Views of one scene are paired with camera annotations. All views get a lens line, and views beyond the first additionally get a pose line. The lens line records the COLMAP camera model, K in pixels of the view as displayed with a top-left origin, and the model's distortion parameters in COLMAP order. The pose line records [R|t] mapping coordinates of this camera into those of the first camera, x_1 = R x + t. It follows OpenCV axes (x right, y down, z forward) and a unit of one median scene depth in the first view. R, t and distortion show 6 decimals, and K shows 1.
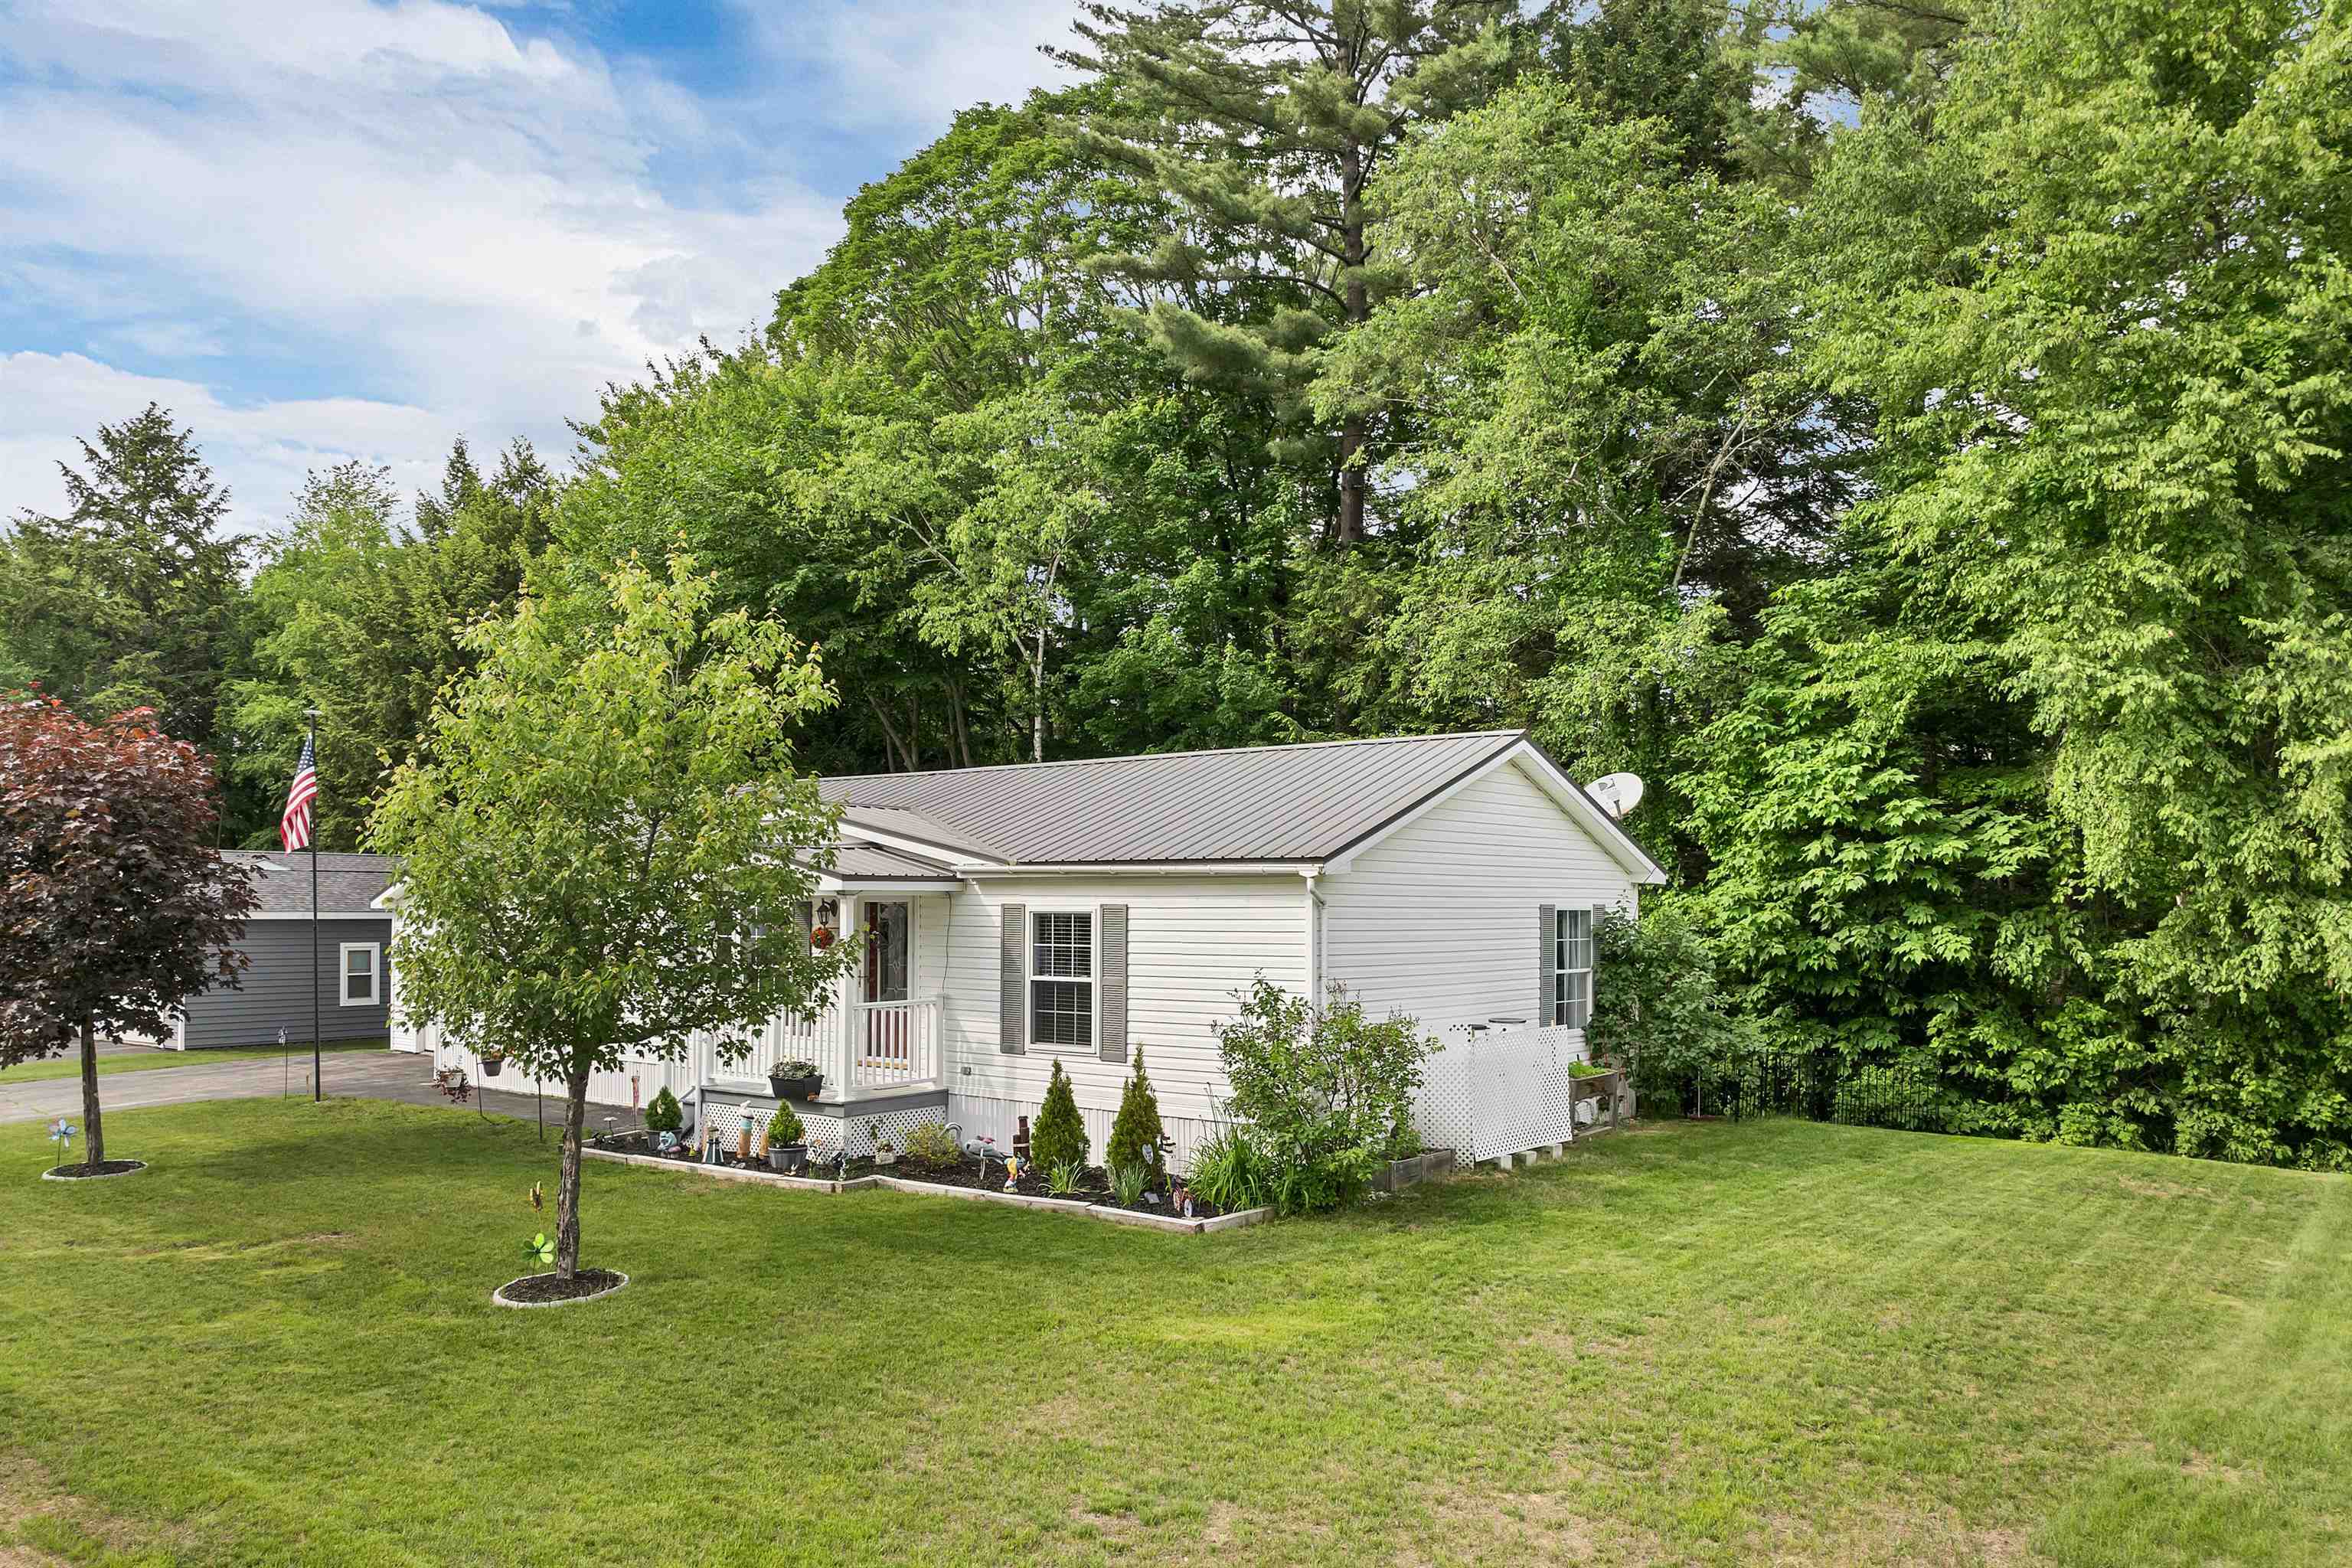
lens RADIAL K [[1678.7, 0, 1183.8], [0, 1678.7, 878.1], [0, 0, 1]] dist [-0.033619, -0.005171]
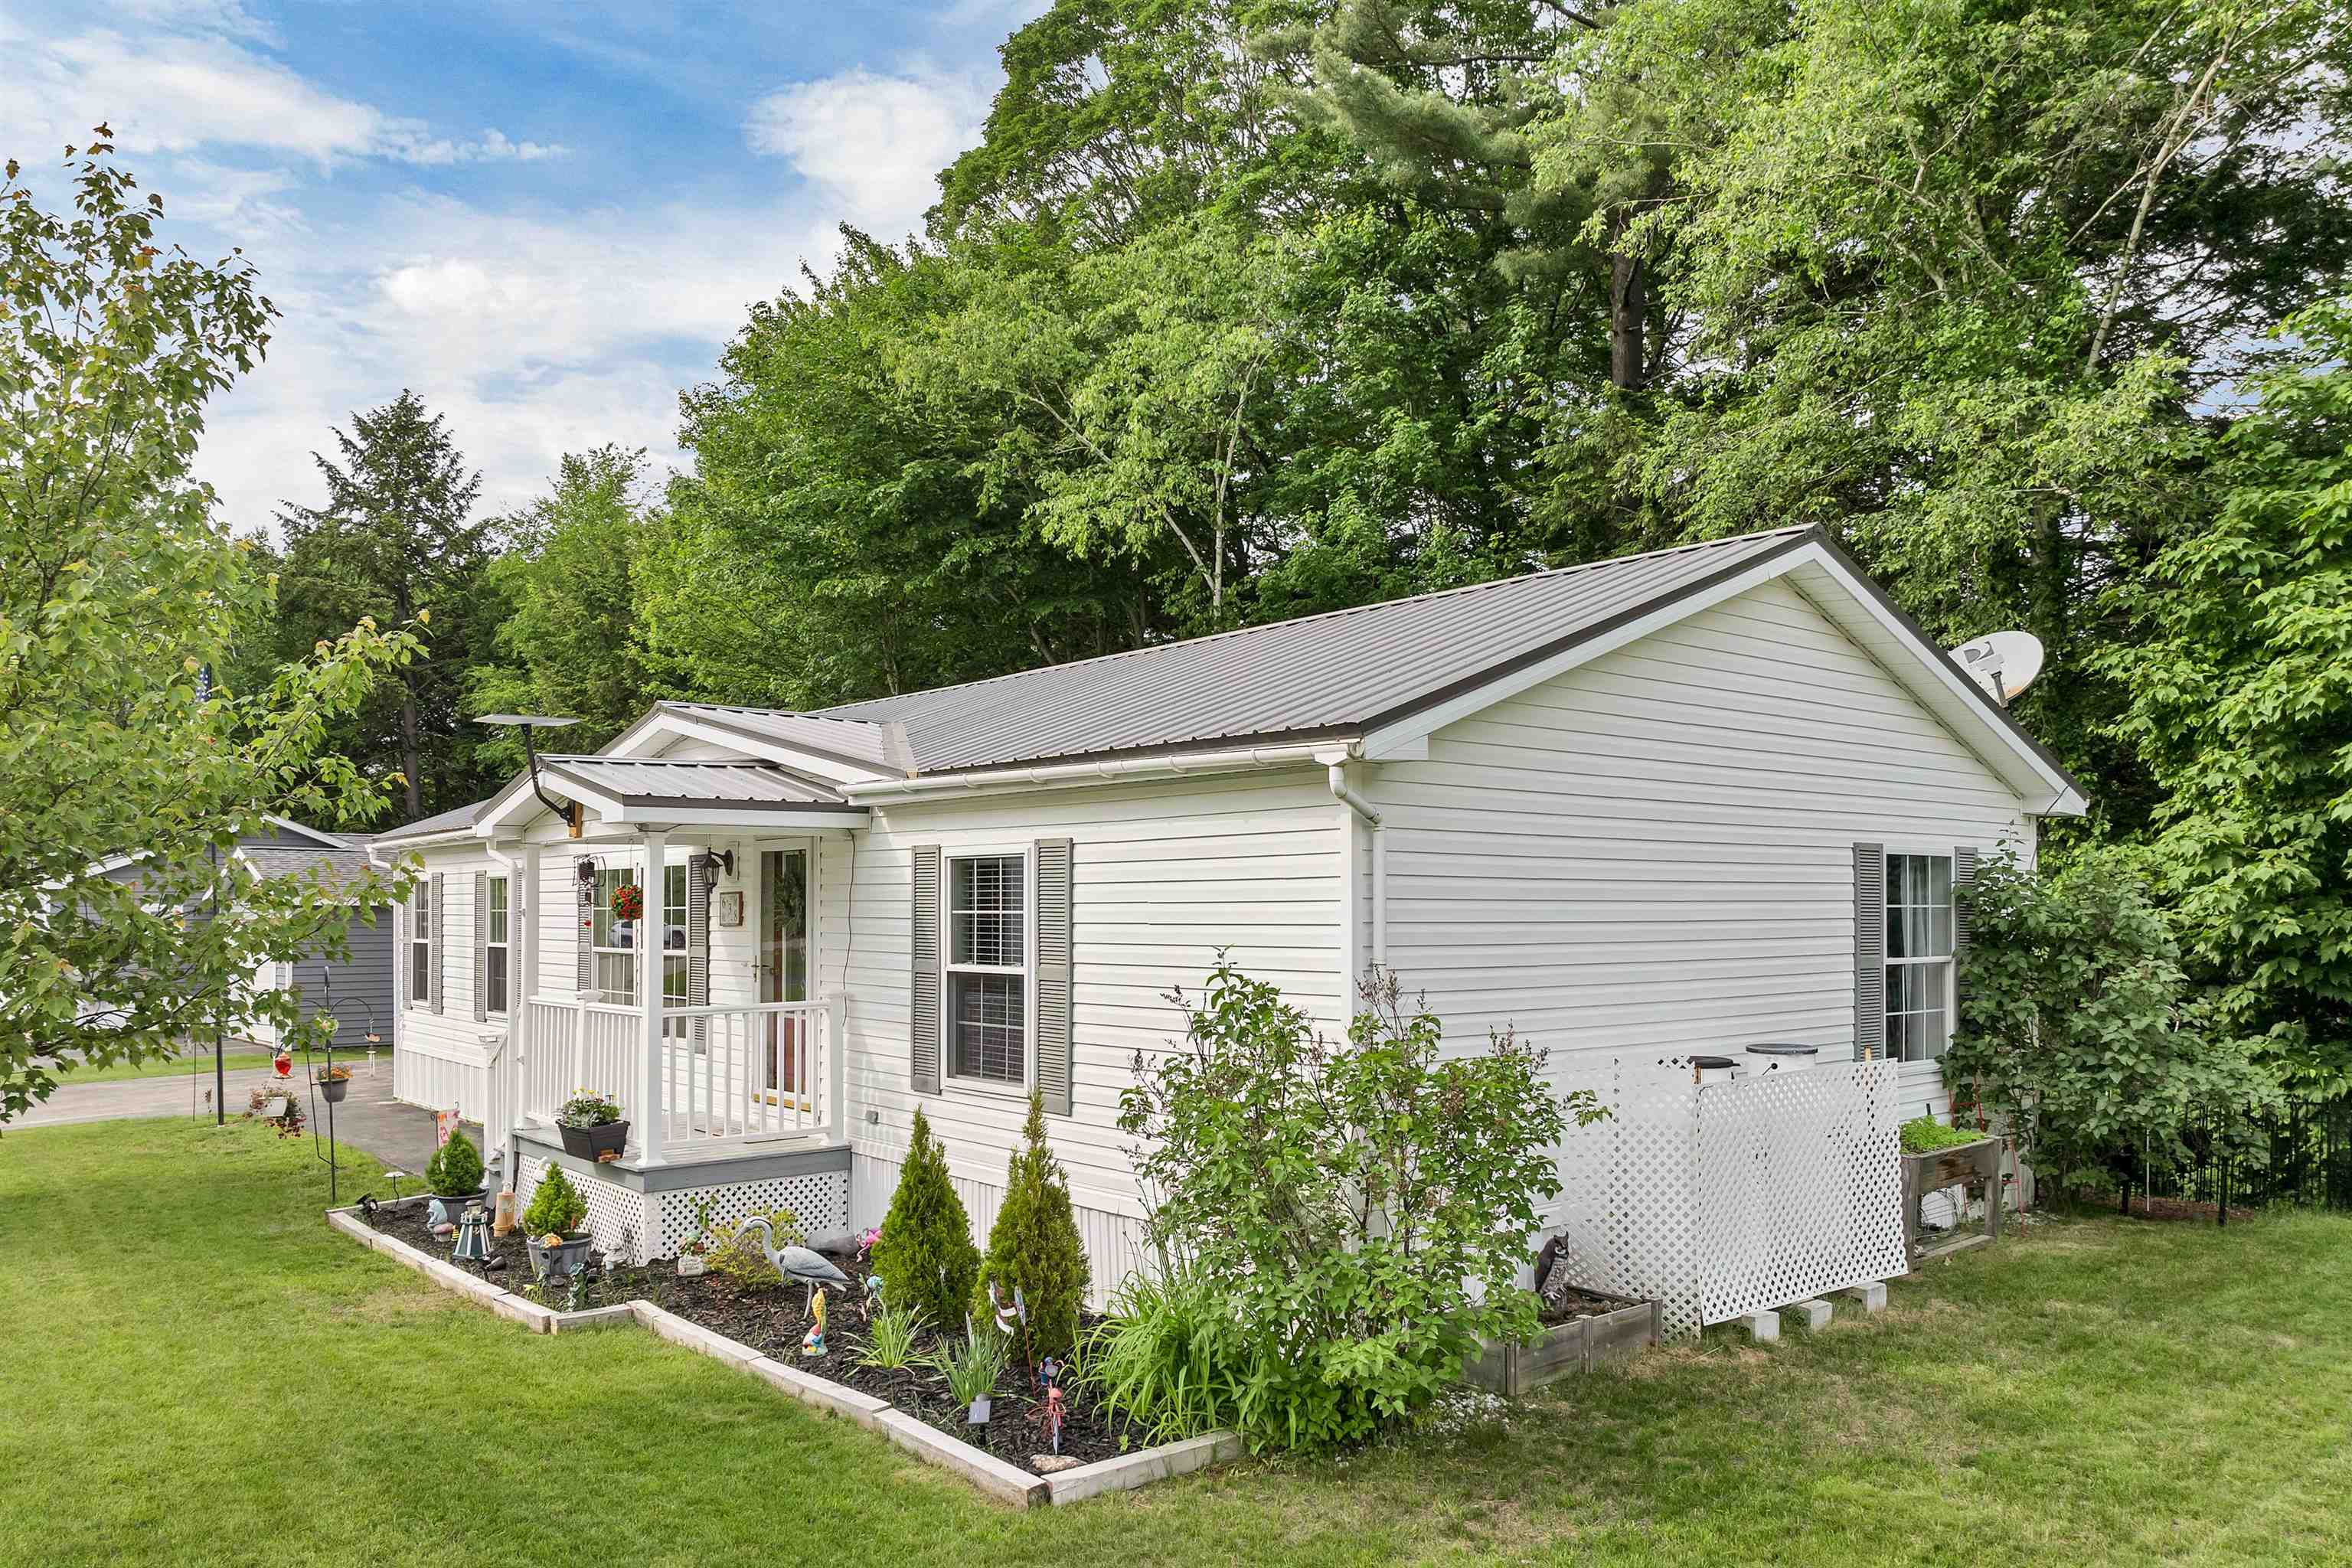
lens RADIAL K [[1678.7, 0, 1183.8], [0, 1678.7, 878.1], [0, 0, 1]] dist [-0.033619, -0.005171]
pose [[0.978719, -0.007876, -0.205054, 0.101383], [0.008021, 0.999968, -0.000122, 0.024896], [0.205048, -0.001525, 0.978751, 0.379554]]
